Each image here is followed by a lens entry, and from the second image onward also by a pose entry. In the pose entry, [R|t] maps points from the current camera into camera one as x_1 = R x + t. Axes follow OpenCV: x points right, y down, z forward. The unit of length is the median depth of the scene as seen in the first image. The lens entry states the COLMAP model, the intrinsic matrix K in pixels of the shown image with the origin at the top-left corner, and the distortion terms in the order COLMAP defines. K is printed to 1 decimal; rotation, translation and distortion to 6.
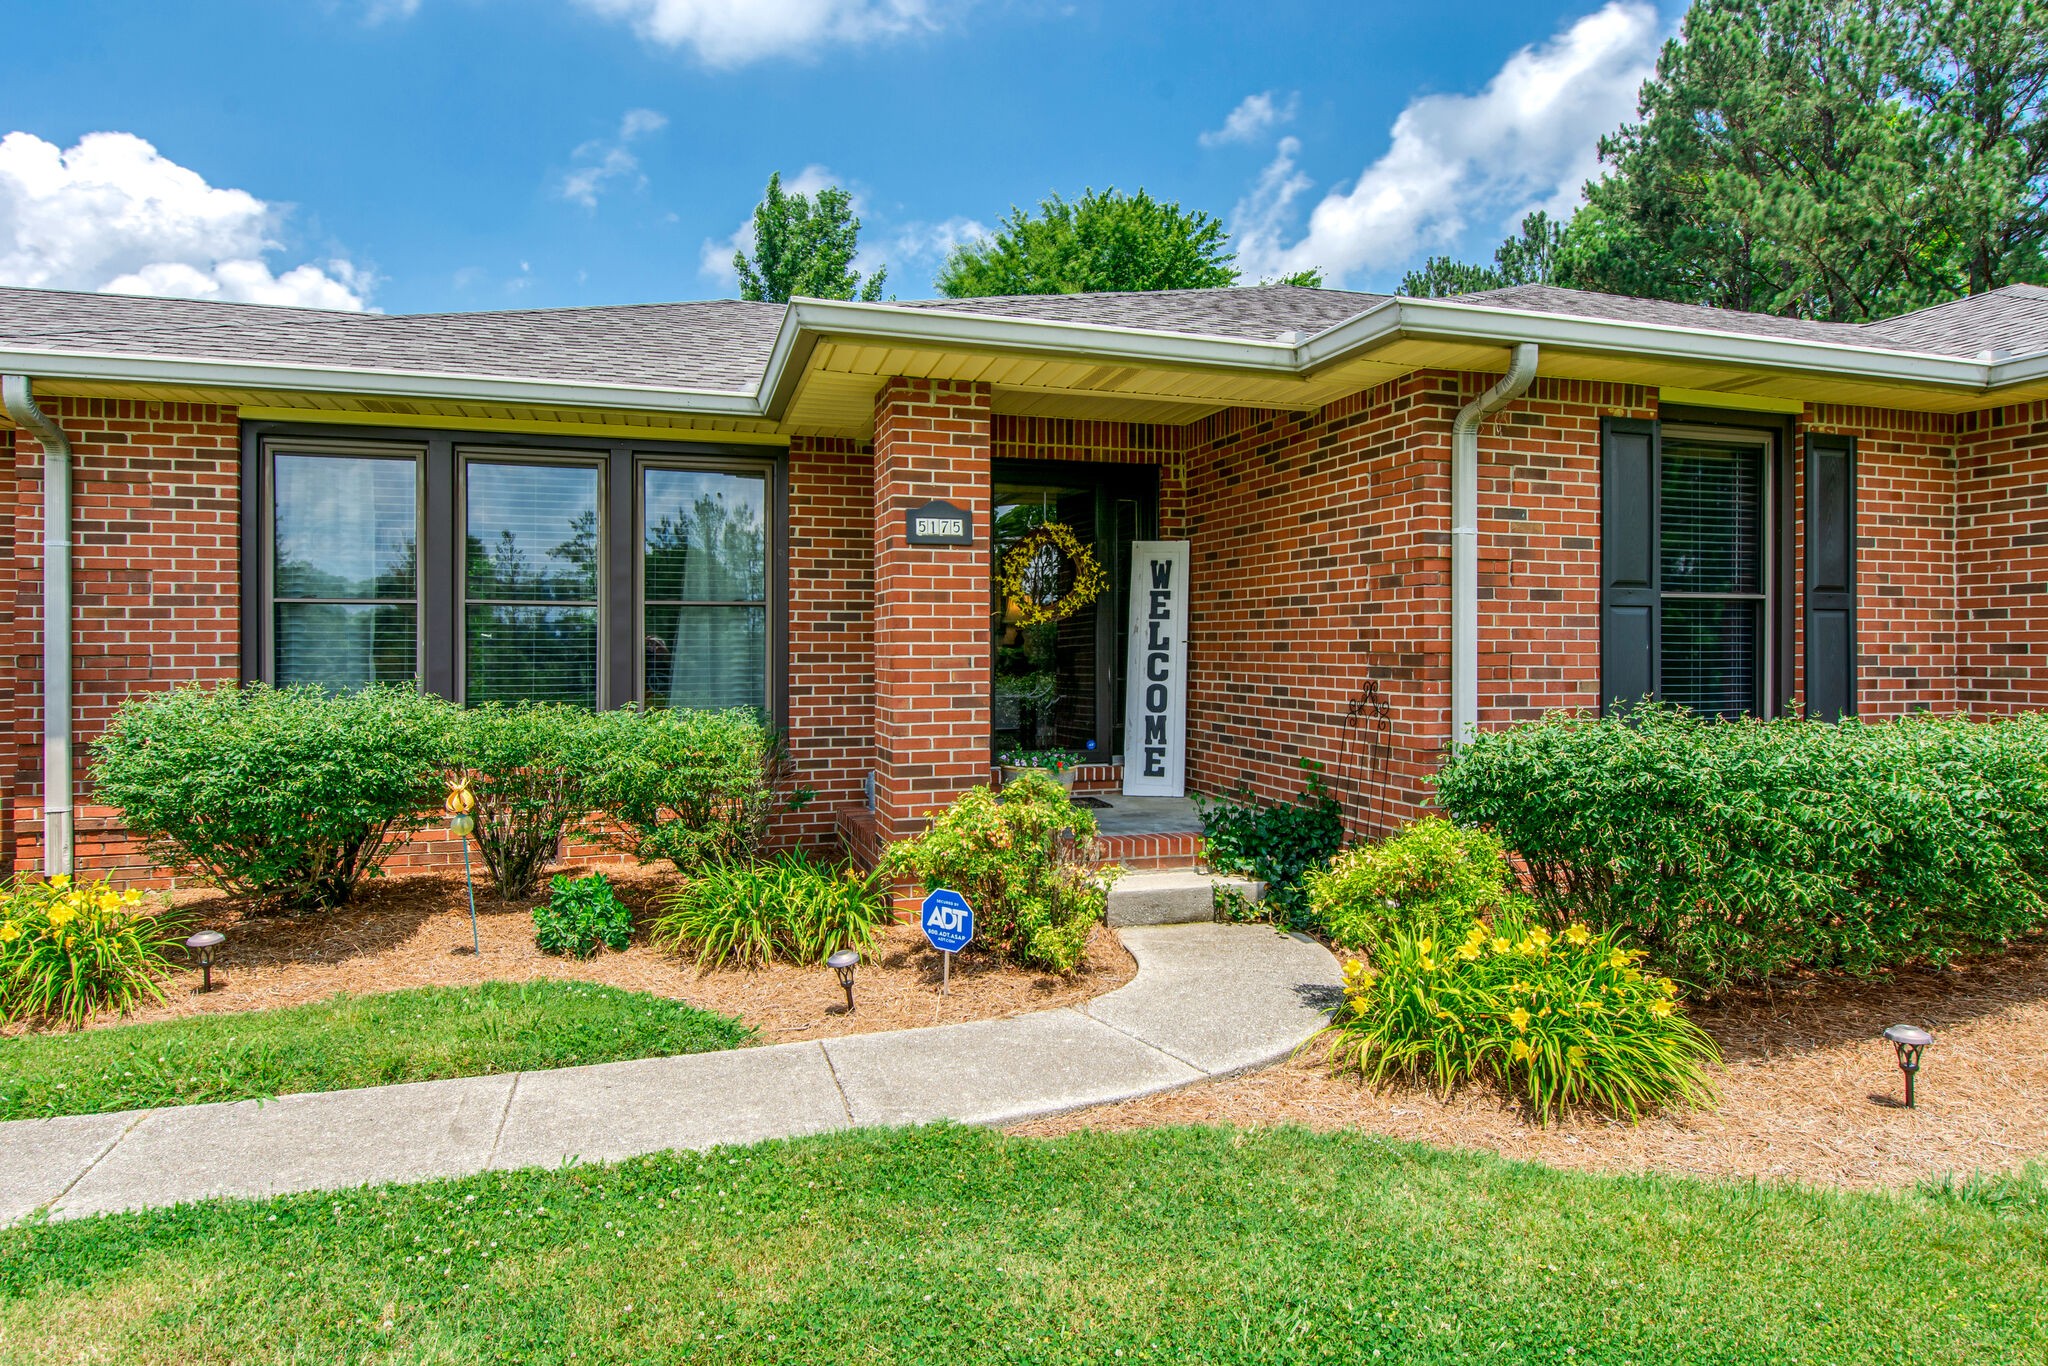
lens RADIAL K [[1087.8, 0, 1034.3], [0, 1087.8, 680.4], [0, 0, 1]] dist [-0.002835, -0.001259]
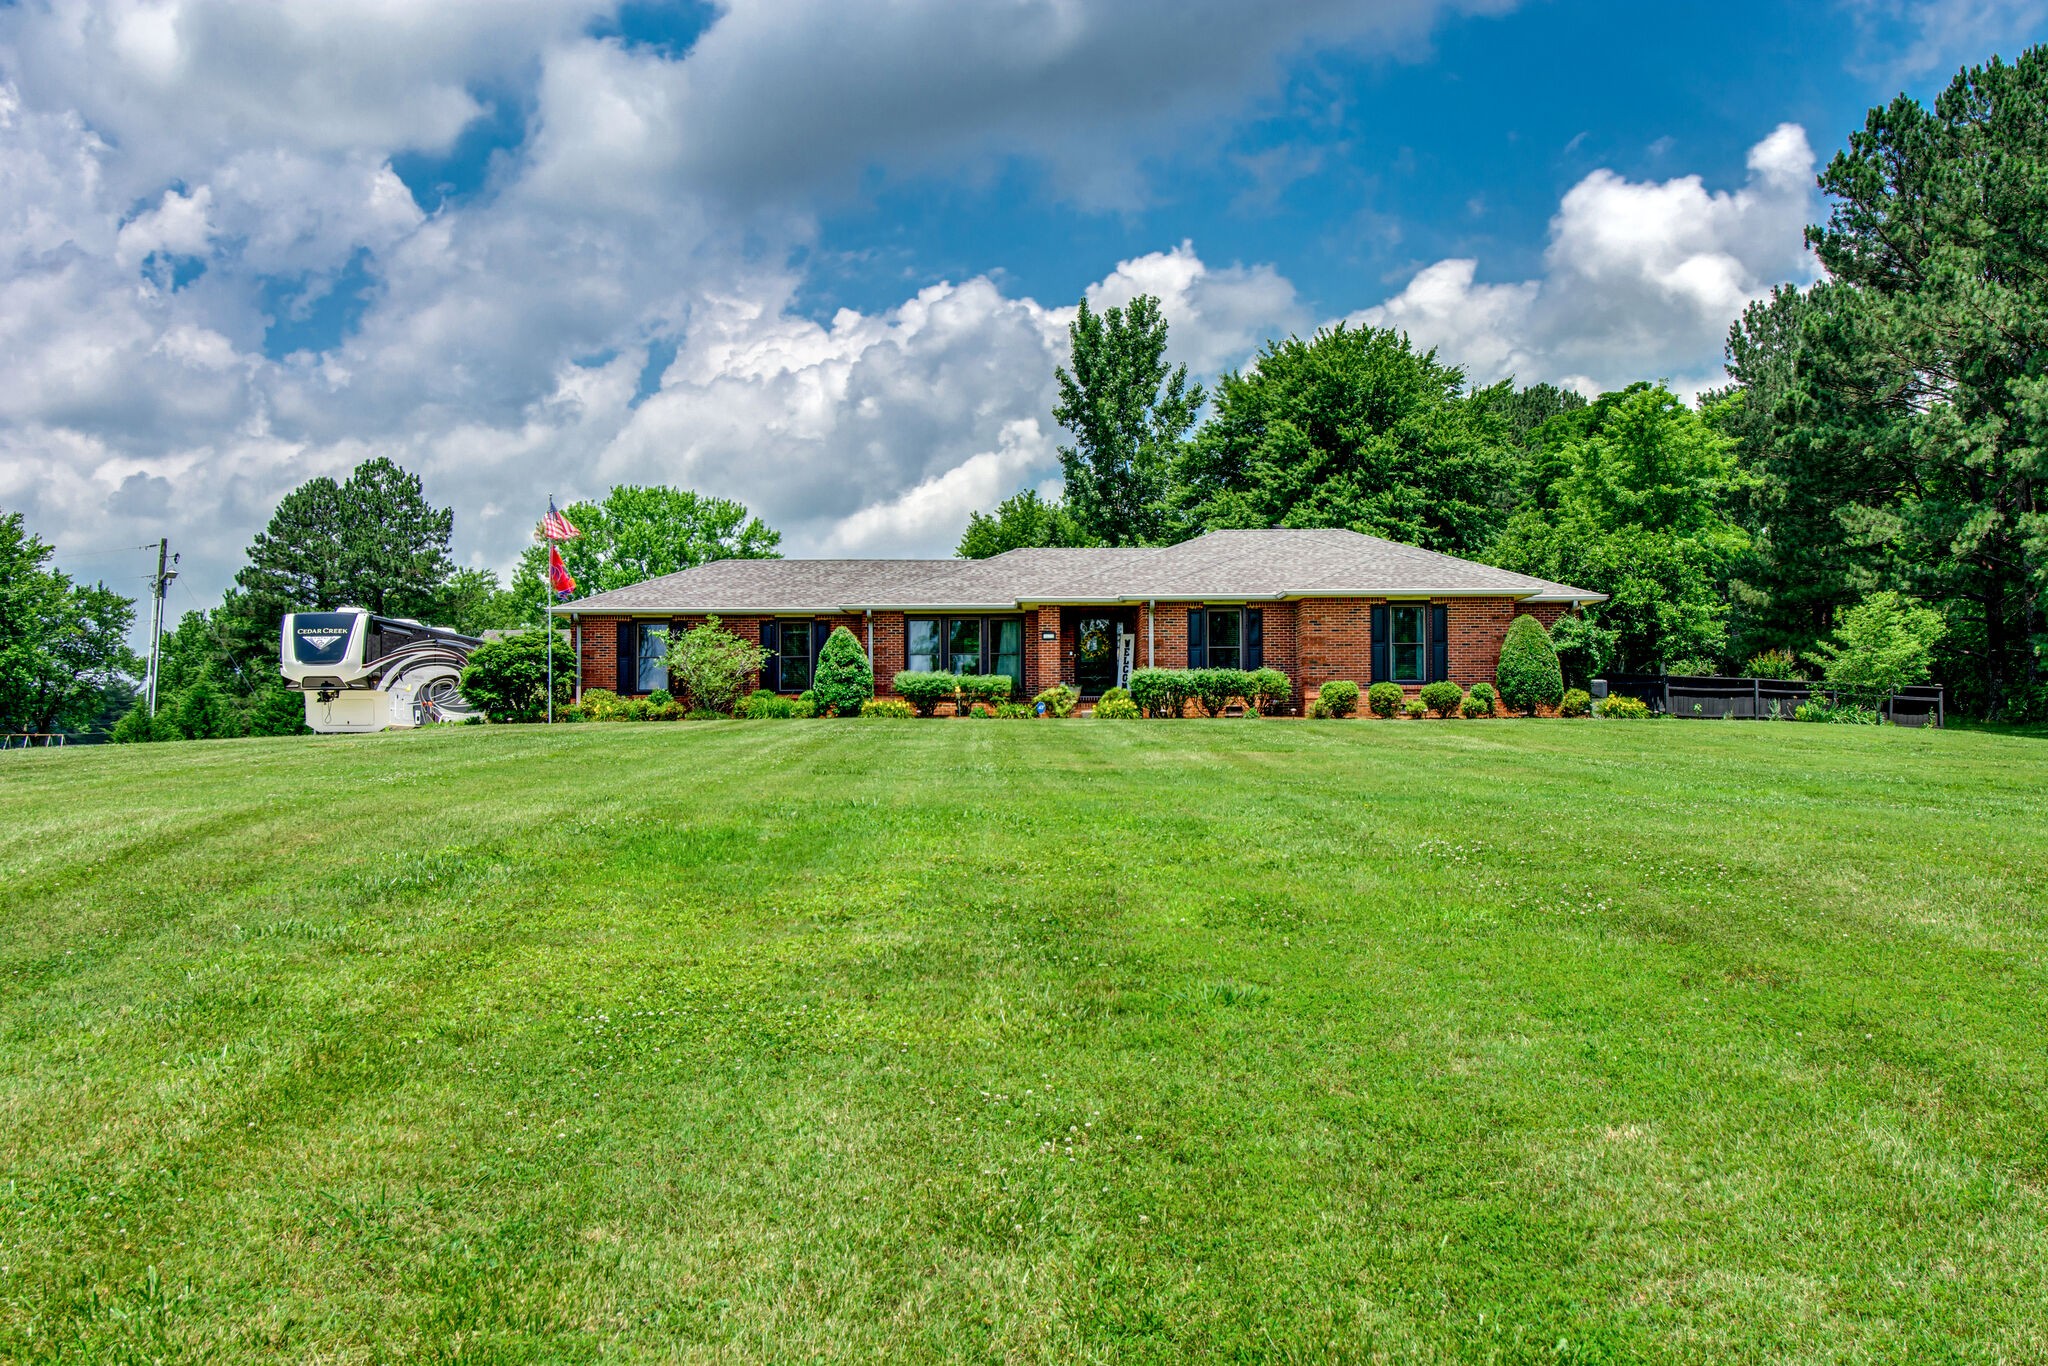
lens RADIAL K [[1385.8, 0, 1051.3], [0, 1385.8, 683.6], [0, 0, 1]] dist [-0.005088, -0.003209]
pose [[0.957537, -0.011545, -0.288078, 1.491515], [-0.004967, 0.998389, -0.056521, 0.367360], [0.288266, 0.055551, 0.955938, -4.288630]]
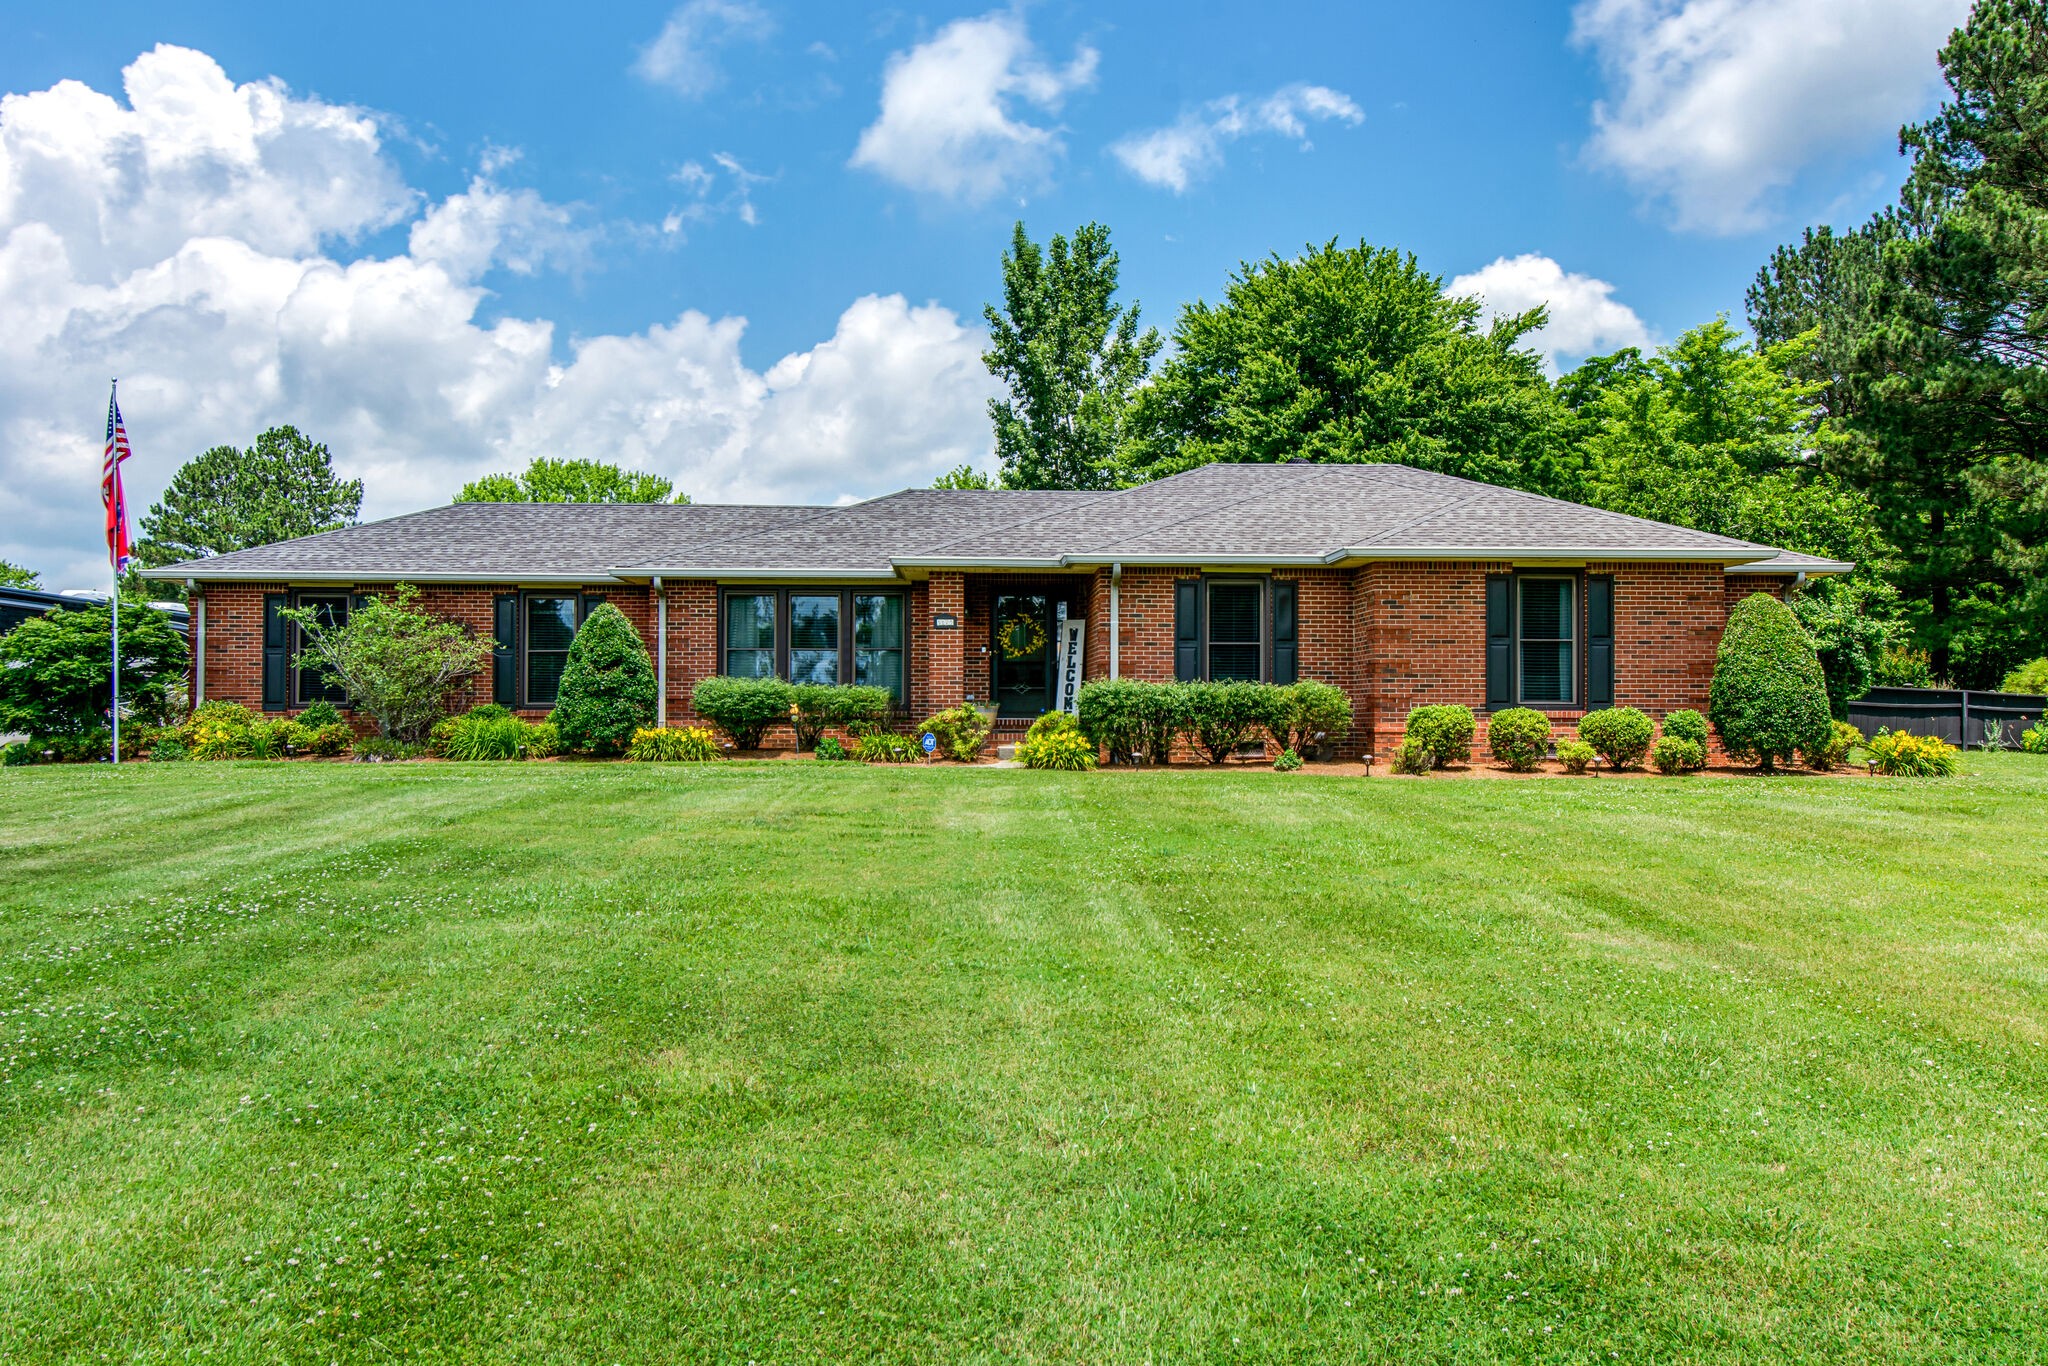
lens RADIAL K [[1385.8, 0, 1051.3], [0, 1385.8, 683.6], [0, 0, 1]] dist [-0.005088, -0.003209]
pose [[0.969447, -0.001839, -0.245295, 0.974444], [-0.009354, 0.998967, -0.044458, 0.165035], [0.245124, 0.045394, 0.968428, -2.236906]]
